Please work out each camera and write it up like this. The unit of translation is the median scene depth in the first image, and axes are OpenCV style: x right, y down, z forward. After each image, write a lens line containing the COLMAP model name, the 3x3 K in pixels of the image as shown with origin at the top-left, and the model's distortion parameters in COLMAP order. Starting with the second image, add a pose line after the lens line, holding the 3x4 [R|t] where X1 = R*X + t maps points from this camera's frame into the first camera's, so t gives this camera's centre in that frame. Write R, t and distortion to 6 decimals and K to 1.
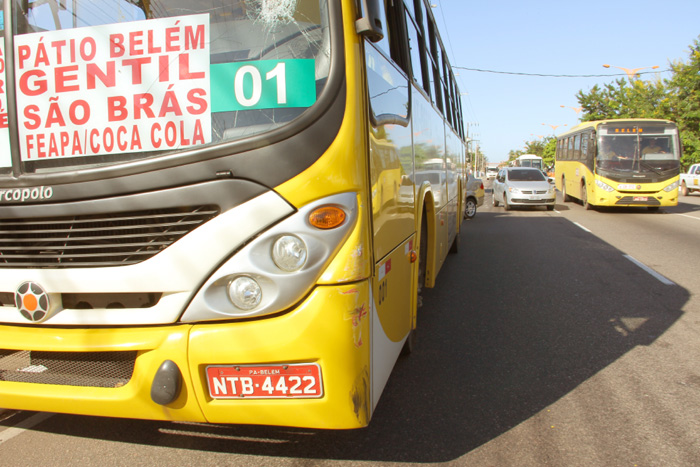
lens RADIAL K [[659.9, 0, 350.0], [0, 659.9, 233.5], [0, 0, 1]] dist [-0.176520, 0.180477]
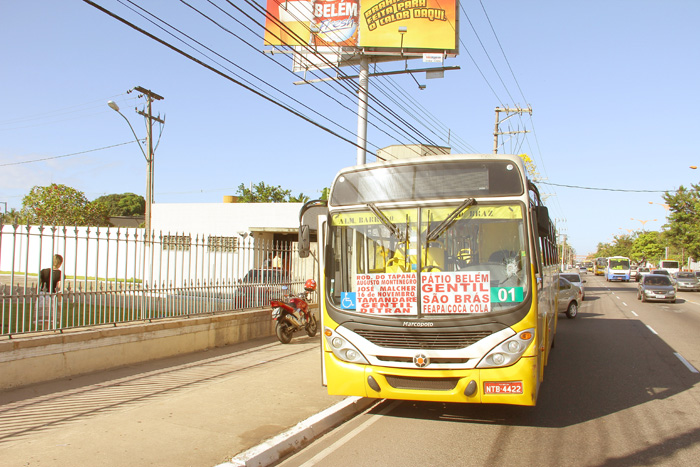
lens RADIAL K [[659.9, 0, 350.0], [0, 659.9, 233.5], [0, 0, 1]] dist [-0.176520, 0.180477]
pose [[0.991596, 0.017959, -0.128123, -0.477009], [-0.035184, 0.990428, -0.133474, -0.063884], [0.124500, 0.136860, 0.982736, -2.240502]]
